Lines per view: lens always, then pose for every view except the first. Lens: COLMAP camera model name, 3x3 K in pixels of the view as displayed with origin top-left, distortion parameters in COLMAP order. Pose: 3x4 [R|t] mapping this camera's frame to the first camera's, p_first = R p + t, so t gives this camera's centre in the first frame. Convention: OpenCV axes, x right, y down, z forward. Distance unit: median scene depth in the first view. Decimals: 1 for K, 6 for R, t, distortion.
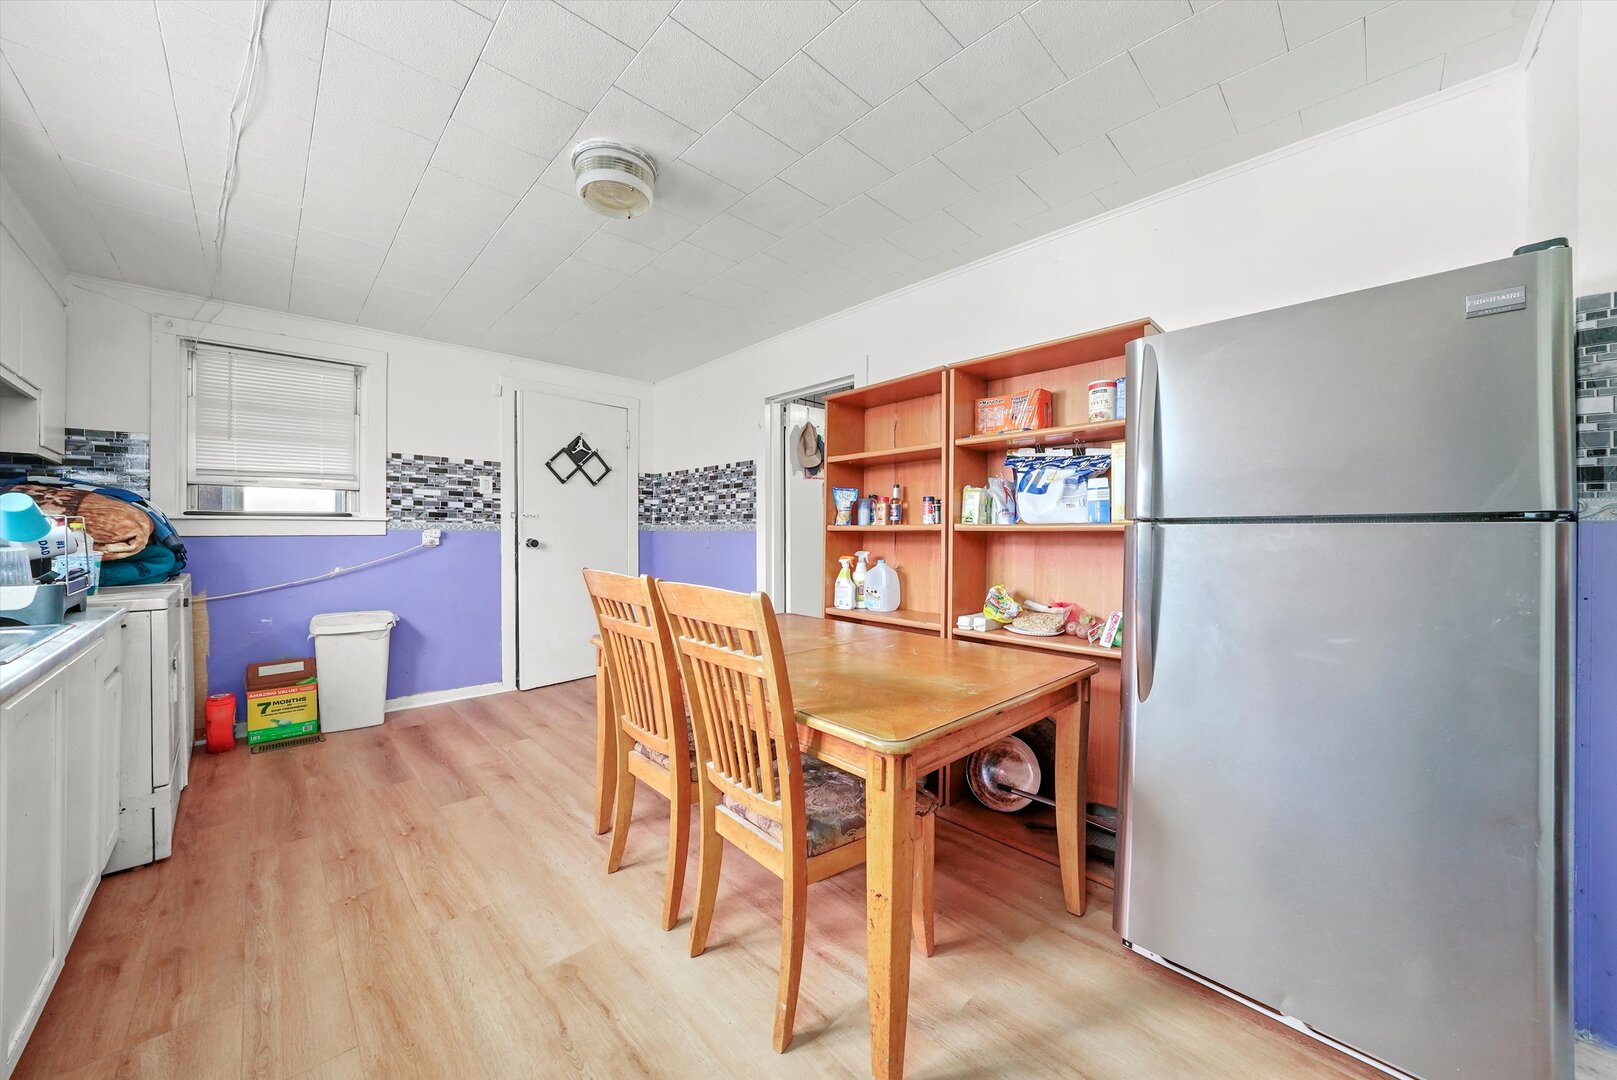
lens RADIAL K [[580.5, 0, 819.8], [0, 580.5, 530.1], [0, 0, 1]] dist [-0.012102, -0.000030]
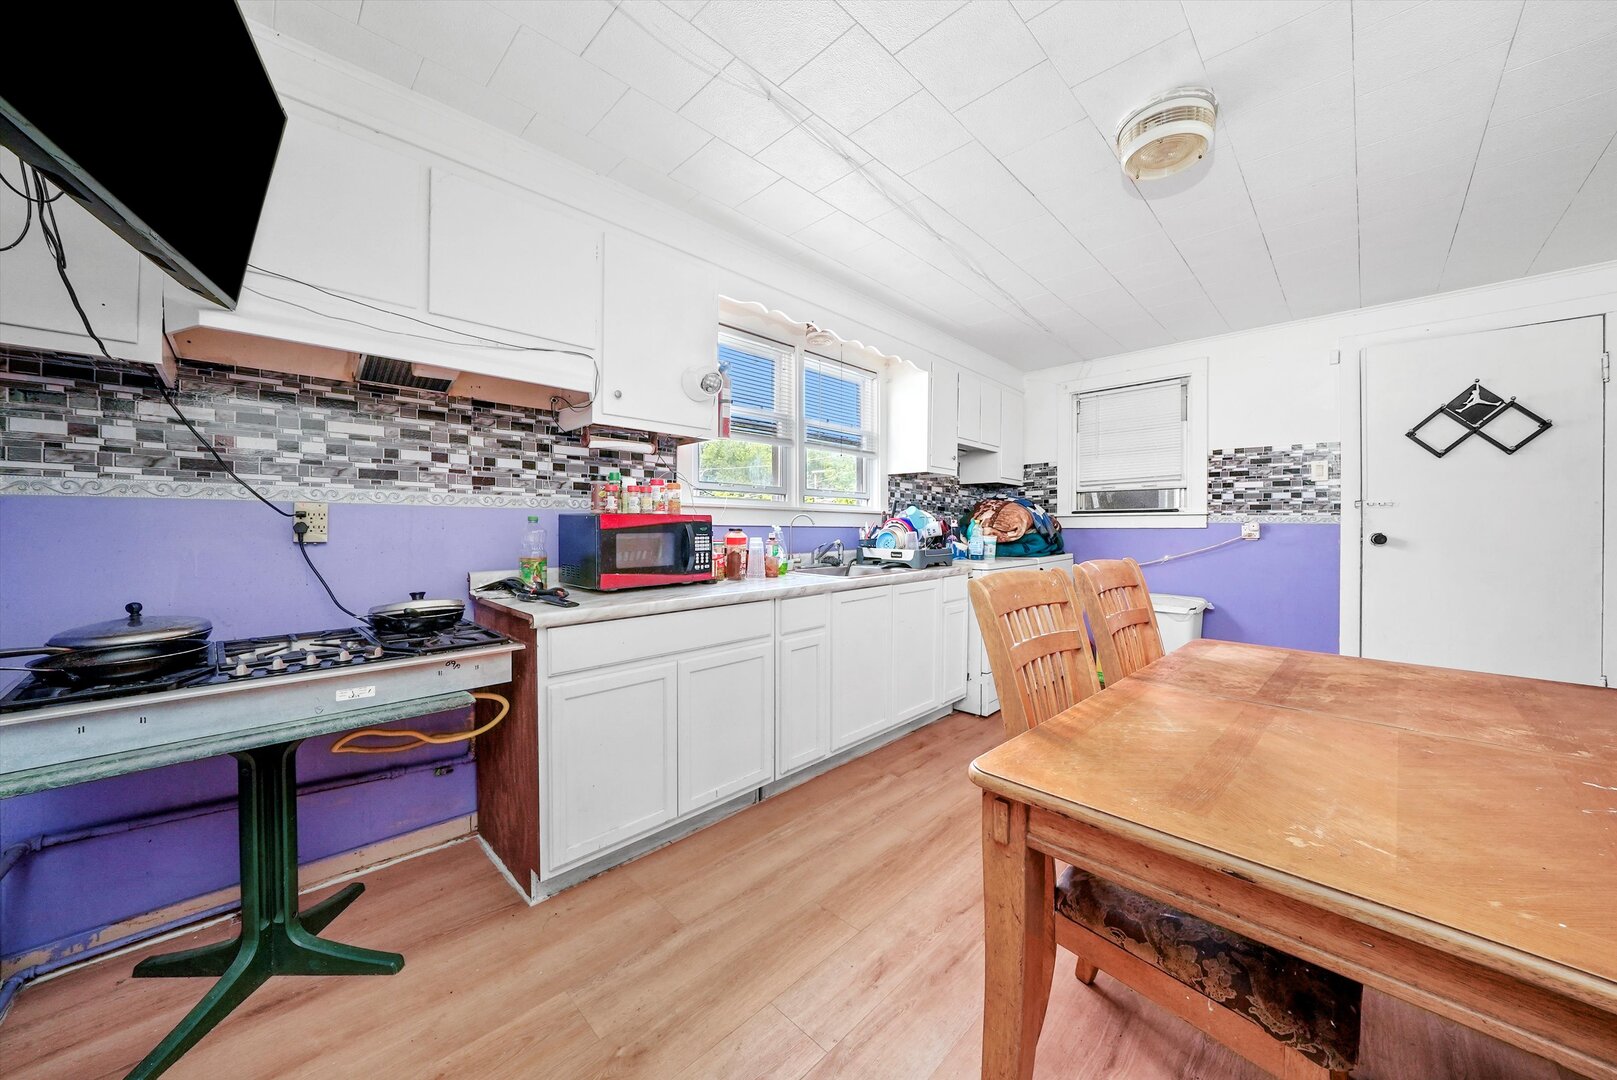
lens RADIAL K [[581.6, 0, 808.8], [0, 581.6, 532.9], [0, 0, 1]] dist [-0.001893, 0.000003]
pose [[0.011948, 0.009719, -0.999881, 0.309343], [0.002284, 0.999950, 0.009747, 0.005447], [0.999926, -0.002401, 0.011925, 0.240610]]
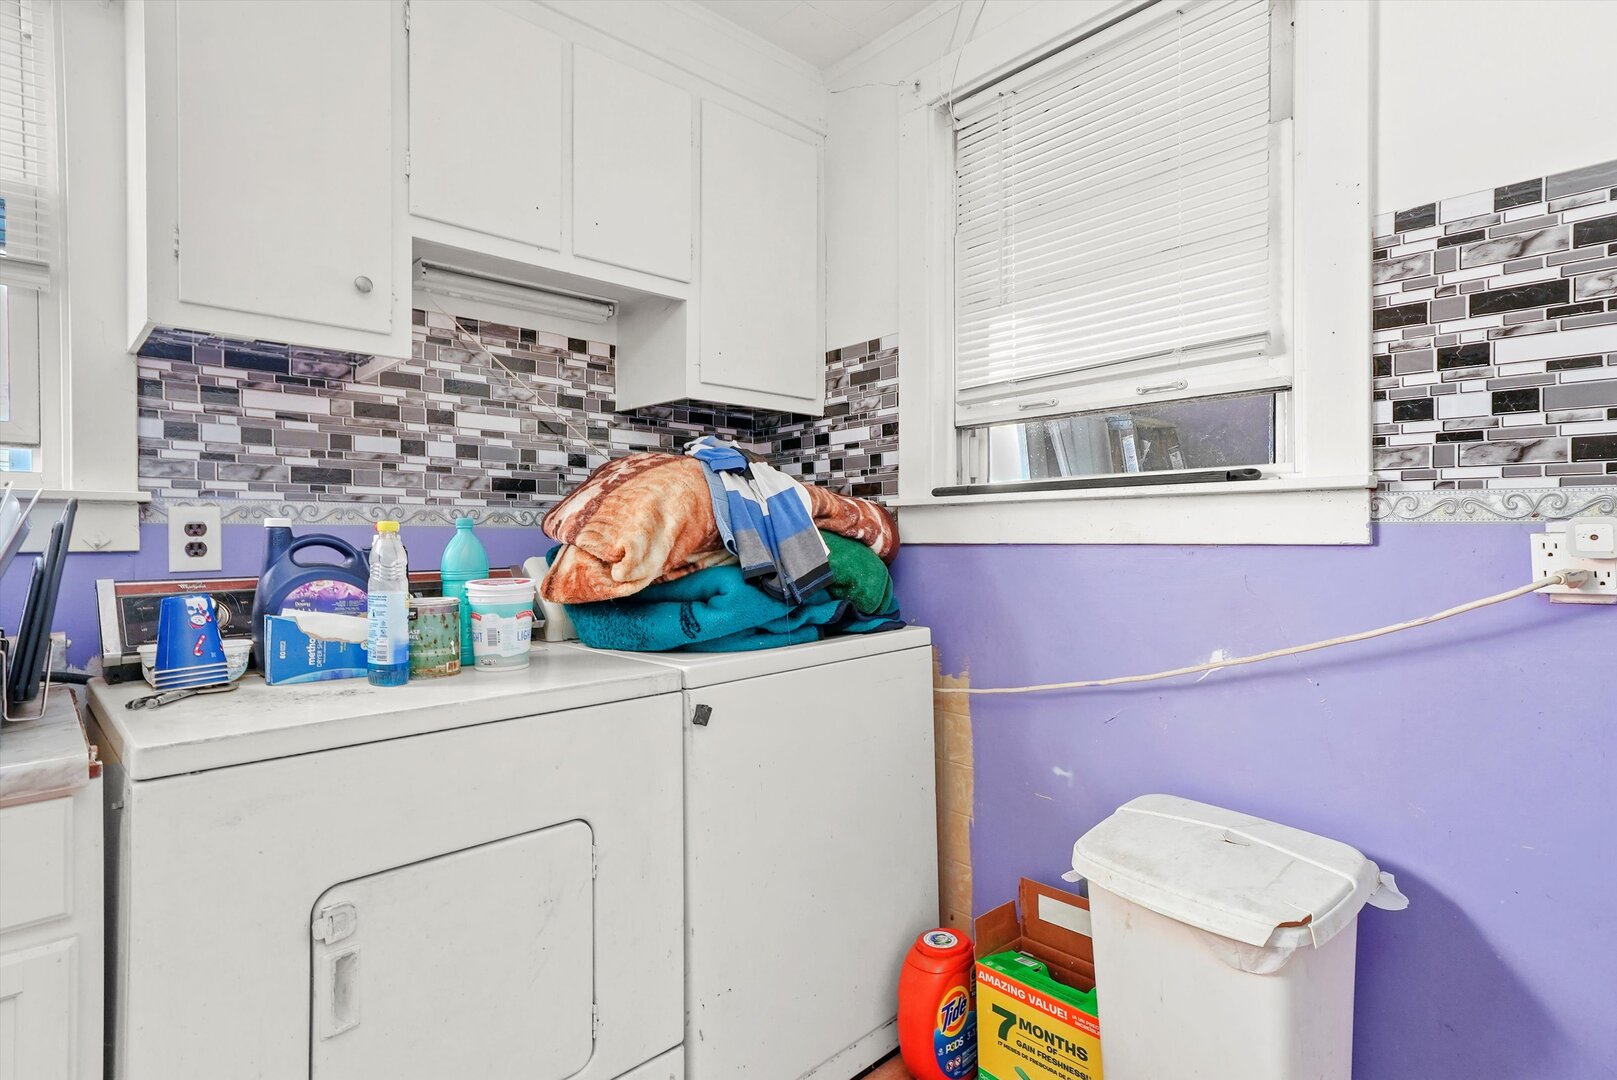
lens RADIAL K [[842.3, 0, 799.9], [0, 842.3, 535.3], [0, 0, 1]] dist [0.026162, 0.002310]
pose [[-0.032356, 0.004331, -0.999467, -0.358904], [0.011458, 0.999927, 0.003962, 0.000173], [0.999411, -0.011324, -0.032403, 0.739809]]
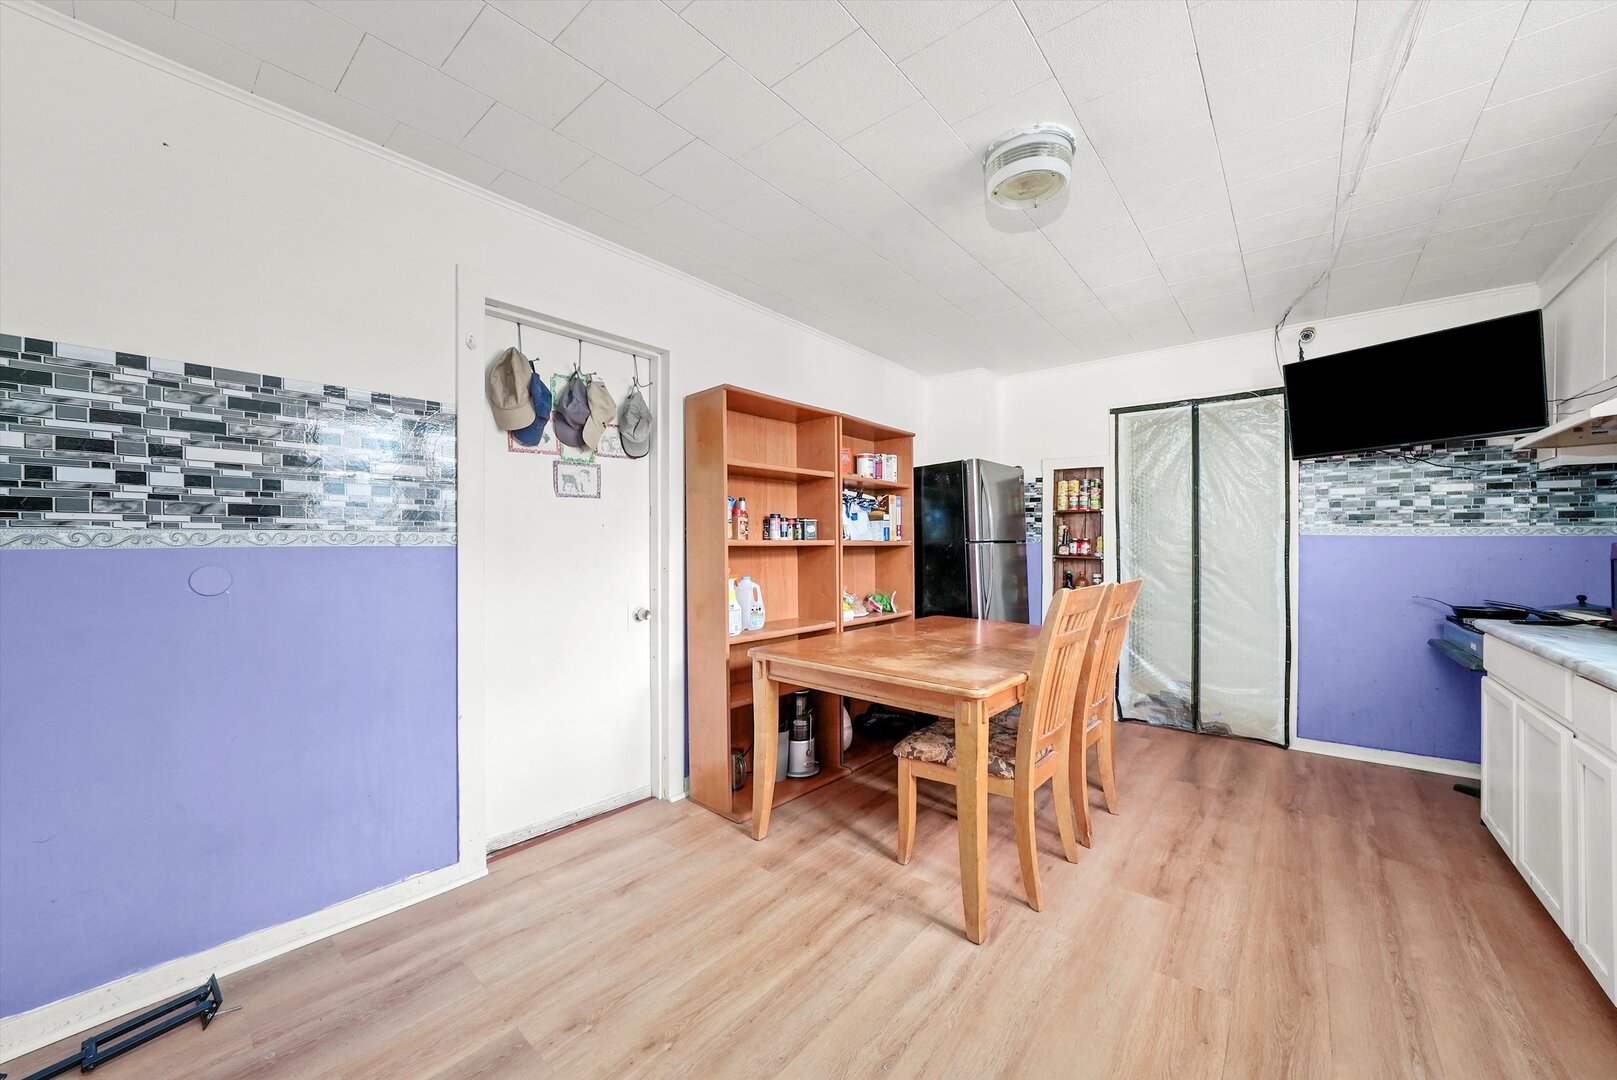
lens RADIAL K [[580.5, 0, 814.5], [0, 580.5, 544.1], [0, 0, 1]] dist [-0.012102, -0.000030]
pose [[-0.092595, -0.004331, 0.995694, -0.693184], [-0.006108, 0.999974, 0.003782, -0.004781], [-0.995685, -0.005731, -0.092619, 0.796523]]
